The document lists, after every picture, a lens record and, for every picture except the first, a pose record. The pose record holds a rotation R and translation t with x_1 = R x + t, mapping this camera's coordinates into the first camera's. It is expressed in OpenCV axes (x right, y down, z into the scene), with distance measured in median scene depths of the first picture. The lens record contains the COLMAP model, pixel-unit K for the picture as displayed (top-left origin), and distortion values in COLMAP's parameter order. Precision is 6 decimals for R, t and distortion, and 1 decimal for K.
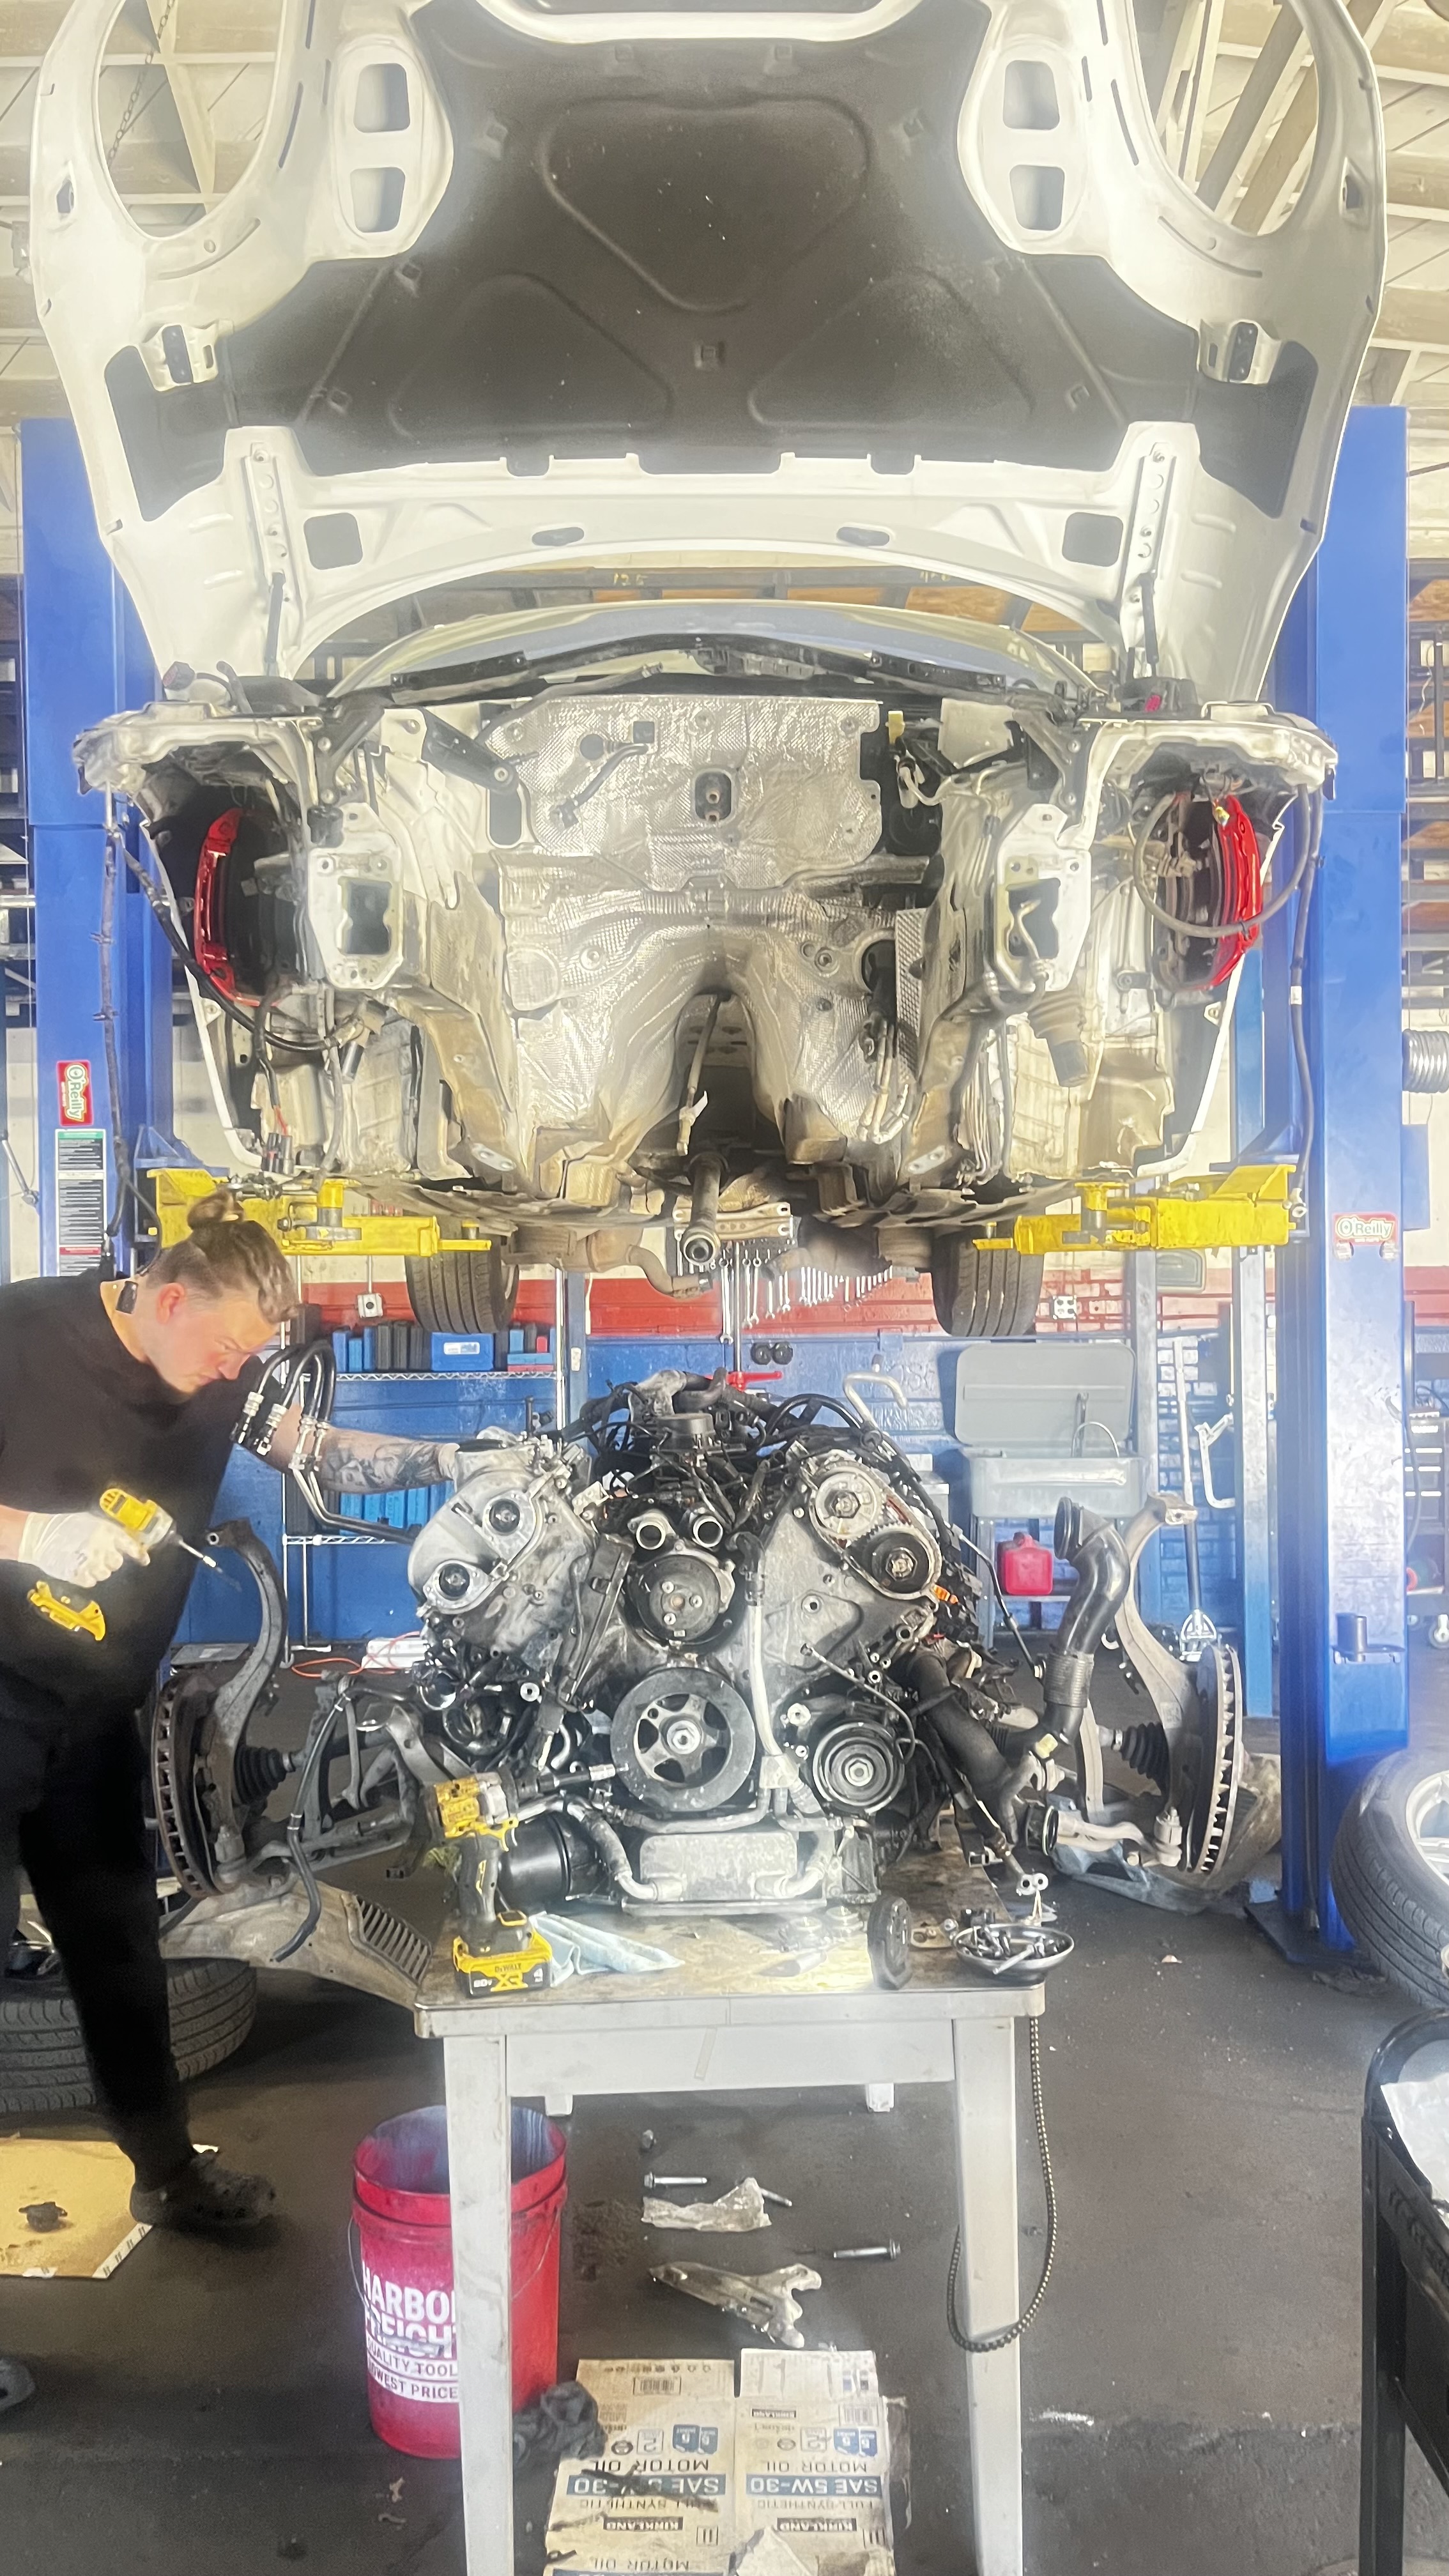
lens RADIAL K [[1897.7, 0, 712.8], [0, 1897.7, 1297.4], [0, 0, 1]] dist [0.059570, -0.059925]
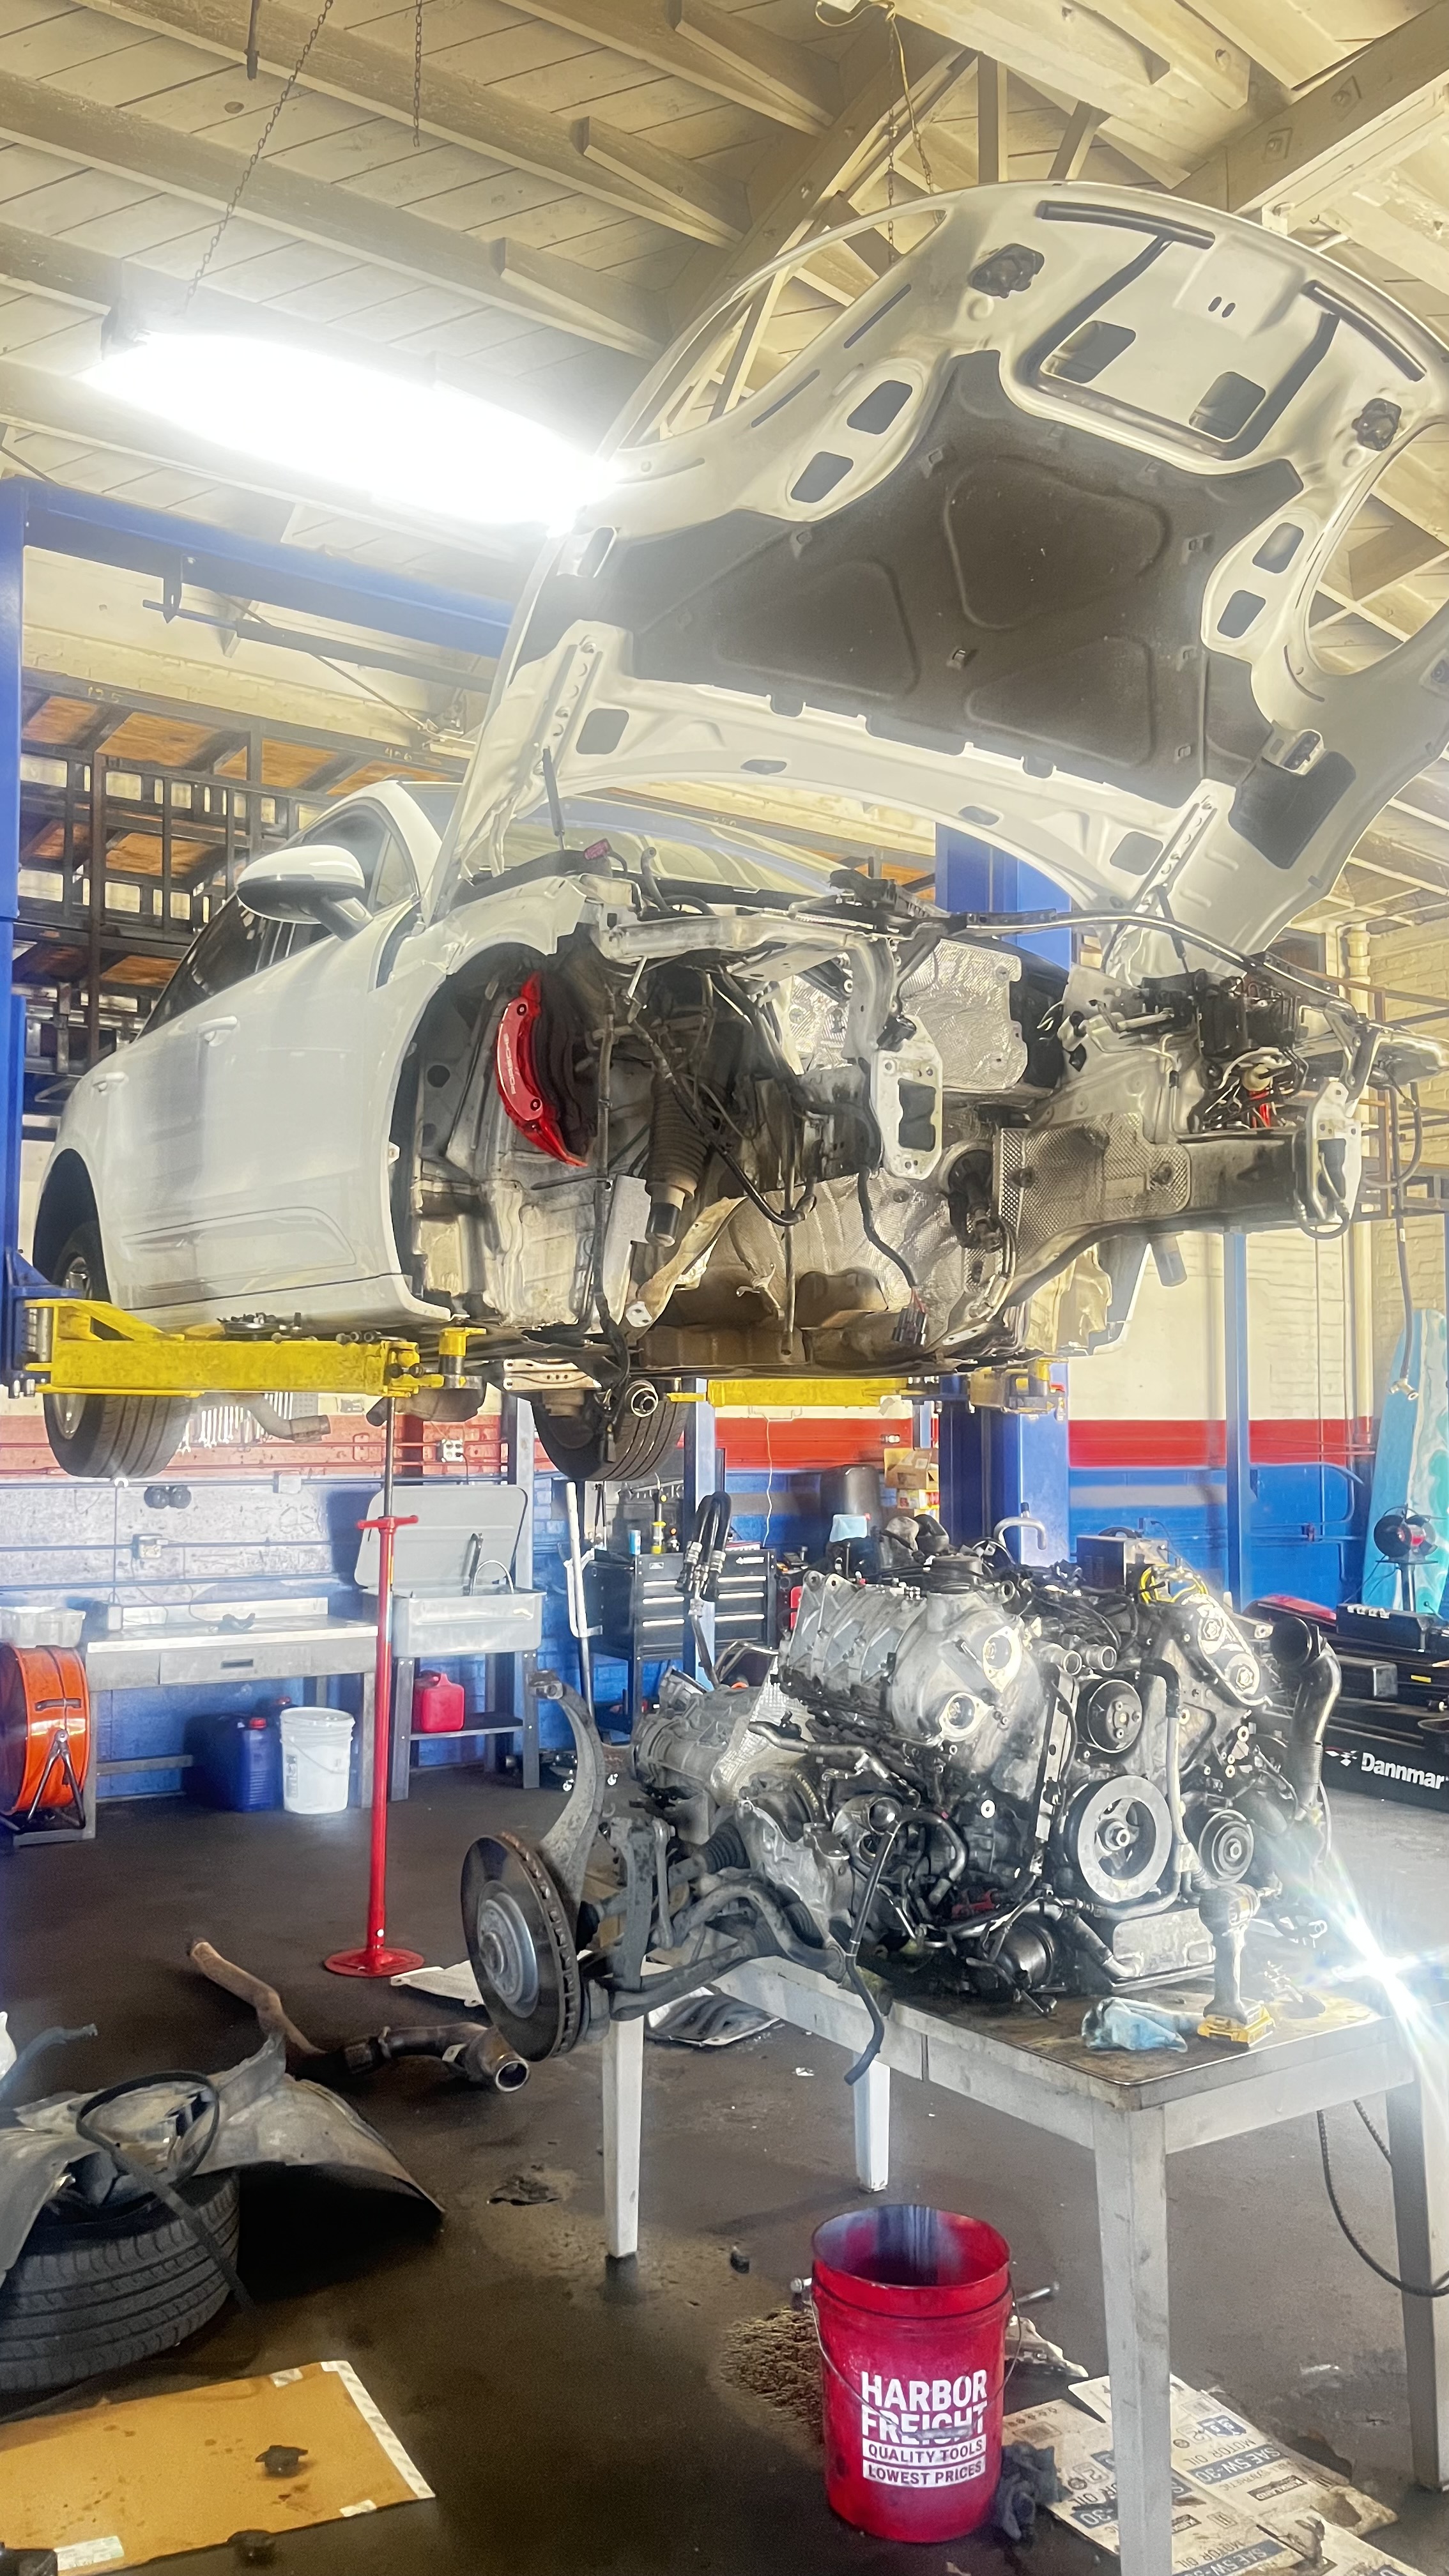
lens RADIAL K [[1897.7, 0, 712.8], [0, 1897.7, 1297.4], [0, 0, 1]] dist [0.059570, -0.059925]
pose [[0.855592, 0.052097, 0.515023, -0.781882], [-0.014992, 0.996999, -0.075945, -0.005057], [-0.517434, 0.057256, 0.853806, 0.101312]]
